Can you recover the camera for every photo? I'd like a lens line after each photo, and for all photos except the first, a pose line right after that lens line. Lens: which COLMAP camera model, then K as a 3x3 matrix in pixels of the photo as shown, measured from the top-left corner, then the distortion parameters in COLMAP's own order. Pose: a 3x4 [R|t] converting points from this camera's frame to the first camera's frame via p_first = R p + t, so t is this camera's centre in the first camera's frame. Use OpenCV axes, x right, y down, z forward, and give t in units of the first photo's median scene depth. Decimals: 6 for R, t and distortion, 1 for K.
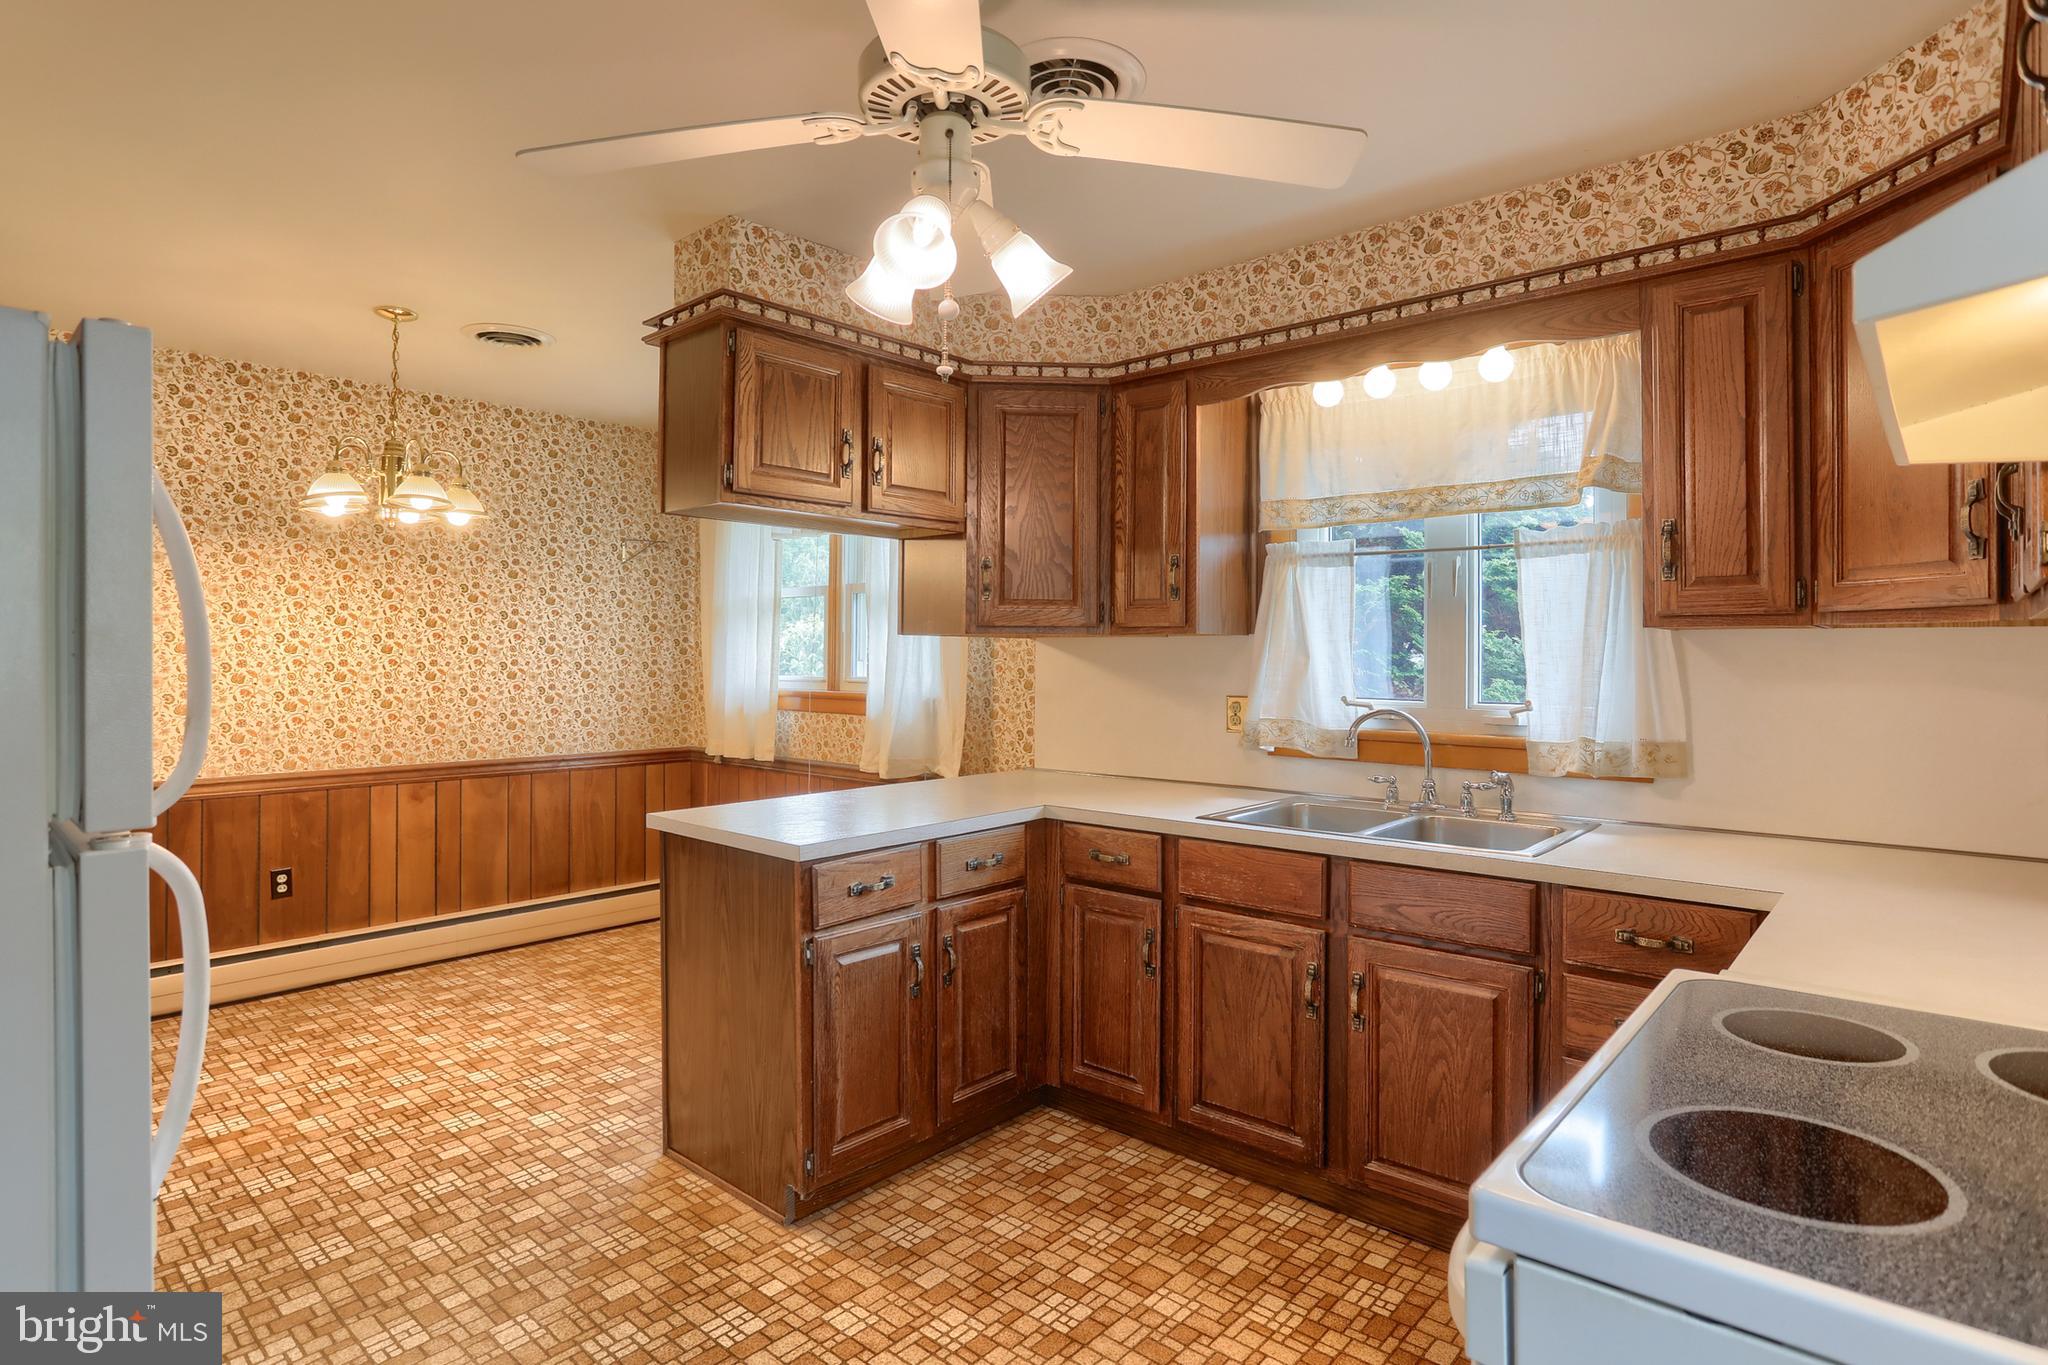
lens RADIAL K [[1048.7, 0, 1046.8], [0, 1048.7, 643.9], [0, 0, 1]] dist [-0.063757, 0.037843]
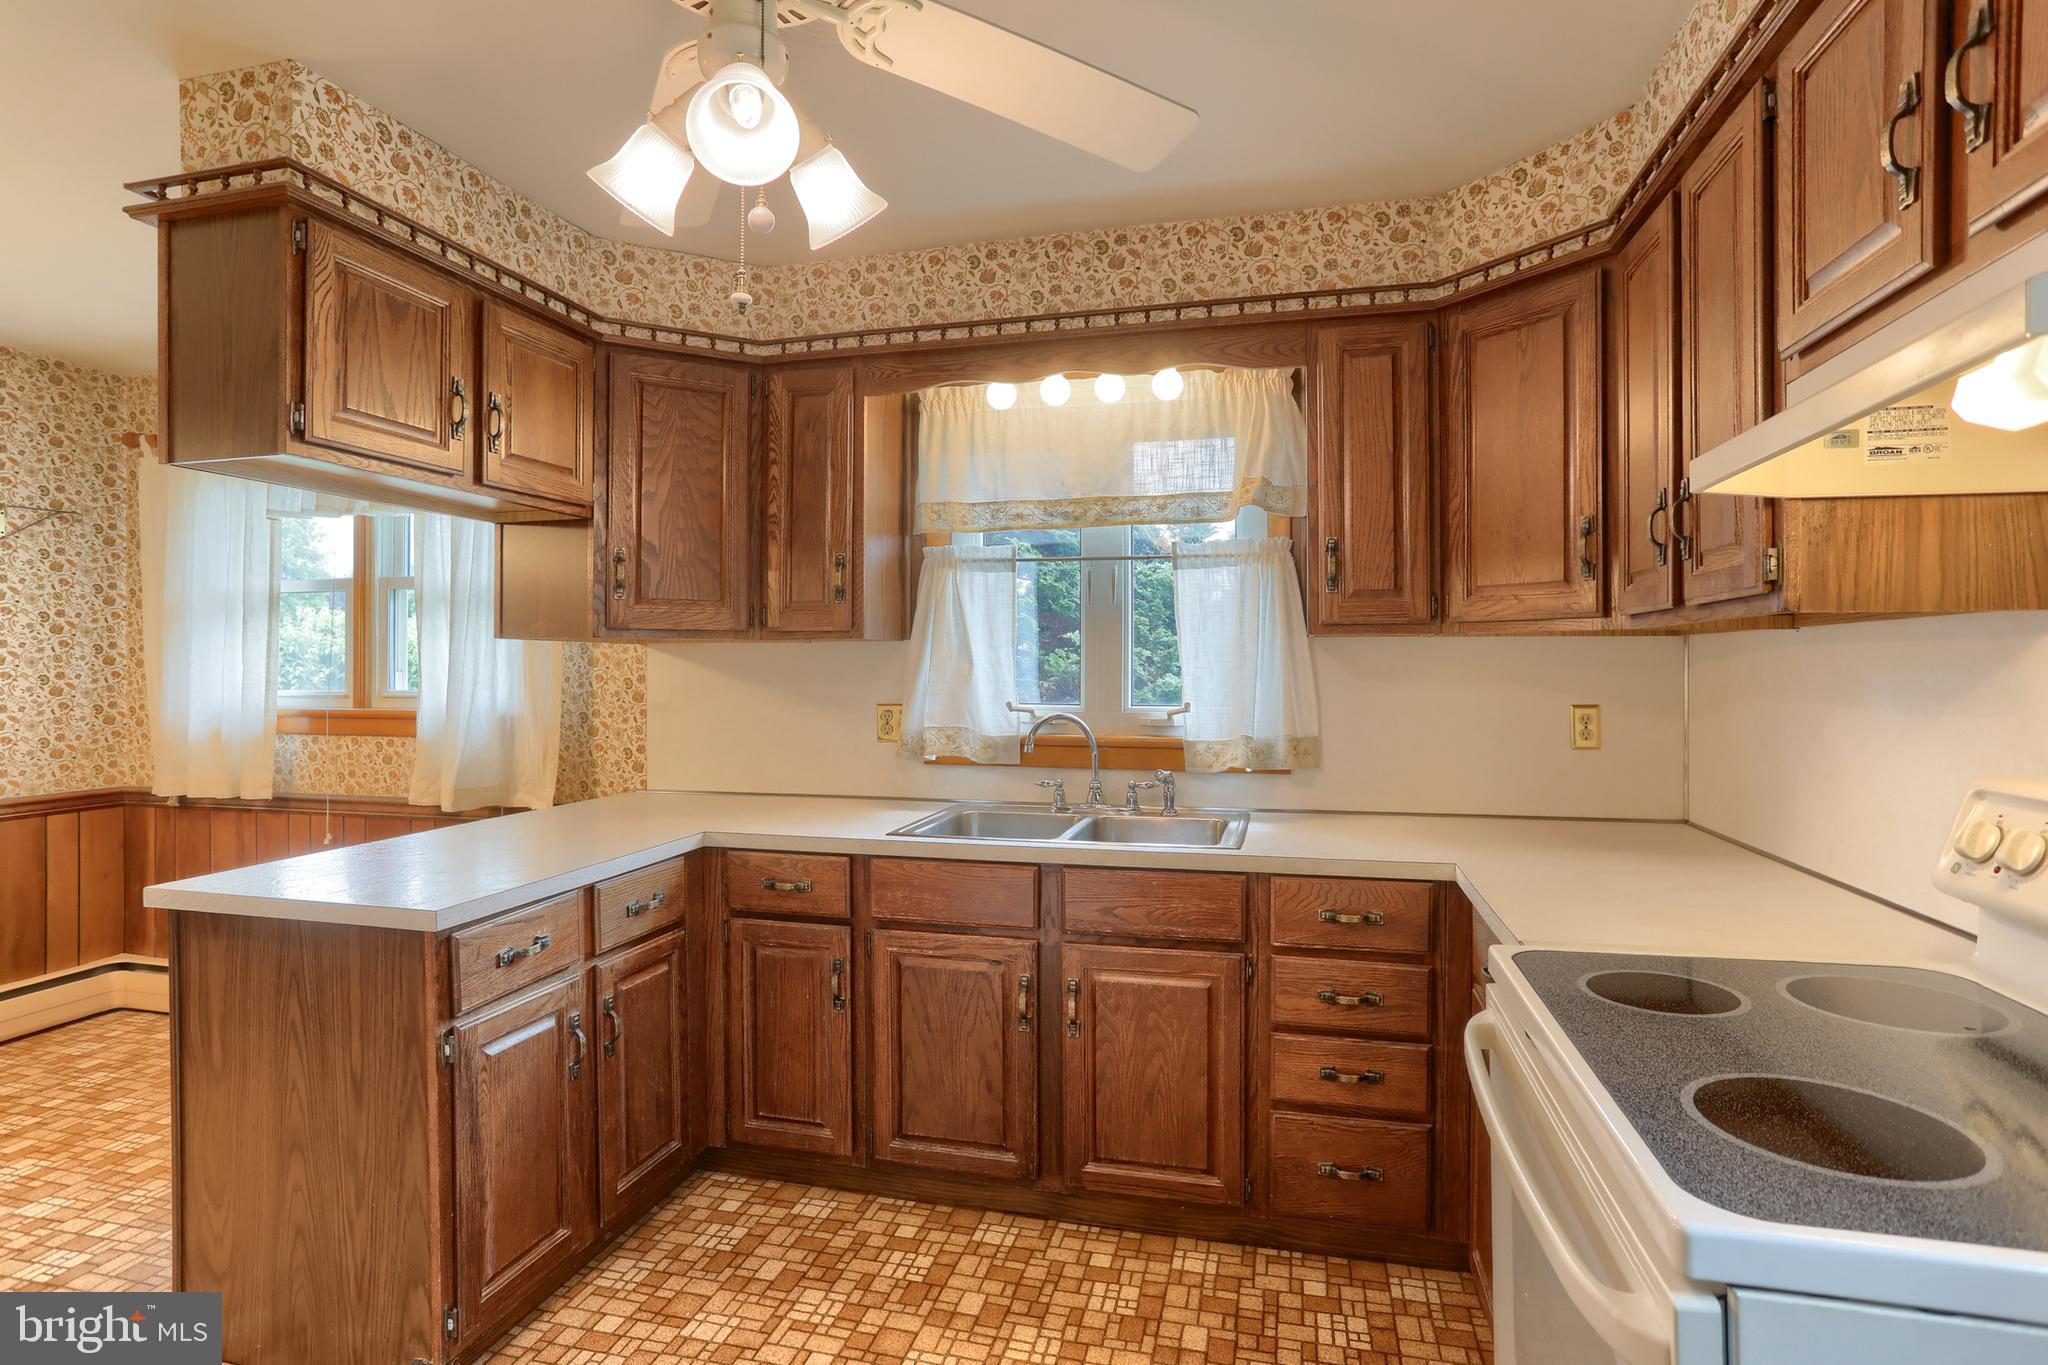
lens RADIAL K [[1015.2, 0, 1017.9], [0, 1015.2, 666.6], [0, 0, 1]] dist [-0.065411, 0.042845]
pose [[0.897087, -0.005449, 0.441820, -0.151351], [-0.000352, 0.999915, 0.013048, 0.003821], [-0.441853, -0.011861, 0.897009, 0.136336]]
